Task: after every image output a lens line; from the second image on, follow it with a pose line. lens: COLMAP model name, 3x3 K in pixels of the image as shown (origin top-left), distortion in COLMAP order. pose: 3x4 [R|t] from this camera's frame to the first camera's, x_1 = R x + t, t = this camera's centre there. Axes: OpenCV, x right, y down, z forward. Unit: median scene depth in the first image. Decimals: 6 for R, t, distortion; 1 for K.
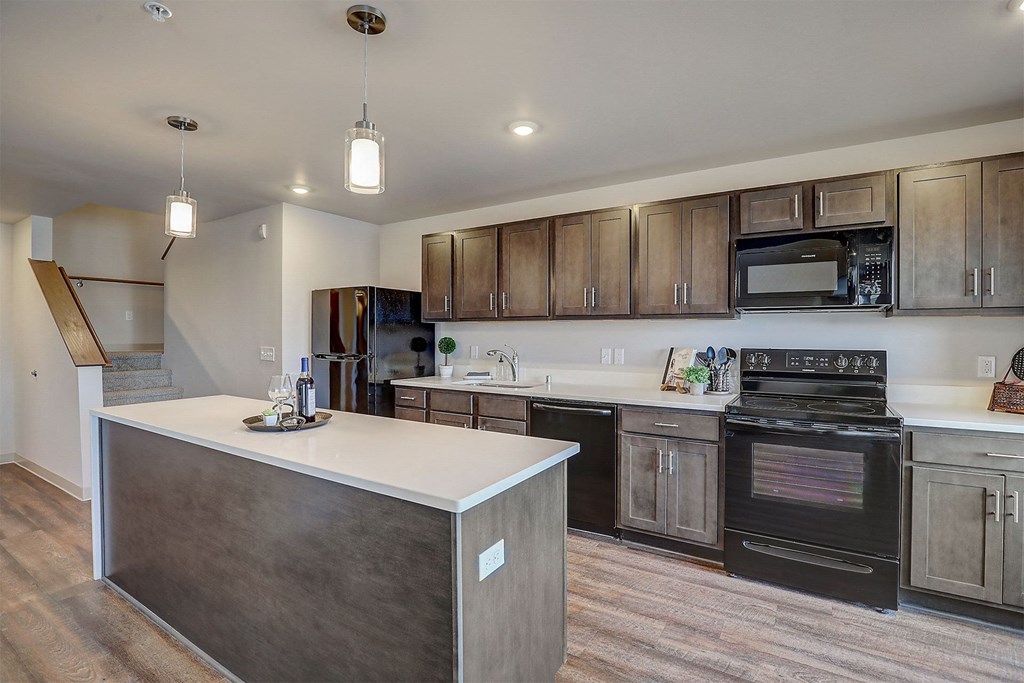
lens RADIAL K [[472.3, 0, 514.9], [0, 472.3, 343.9], [0, 0, 1]] dist [-0.015846, -0.000271]
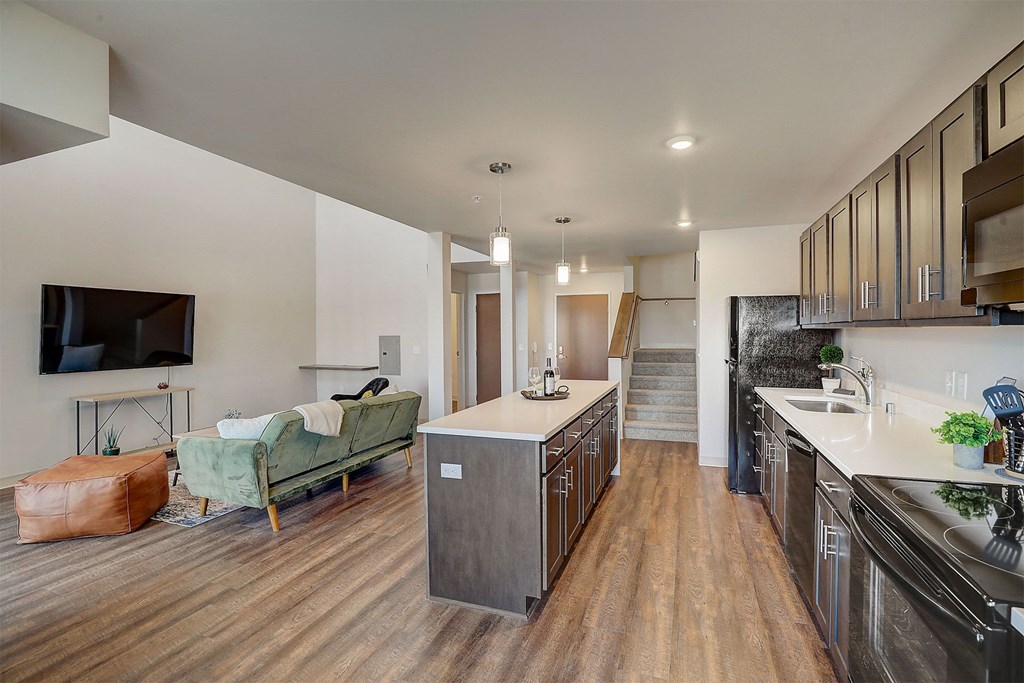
lens RADIAL K [[472.3, 0, 517.8], [0, 472.3, 334.6], [0, 0, 1]] dist [-0.015846, -0.000271]
pose [[0.211243, 0.009754, -0.977385, 0.899603], [-0.009411, 0.999924, 0.007944, -0.051424], [0.977388, 0.007520, 0.211319, 0.421127]]
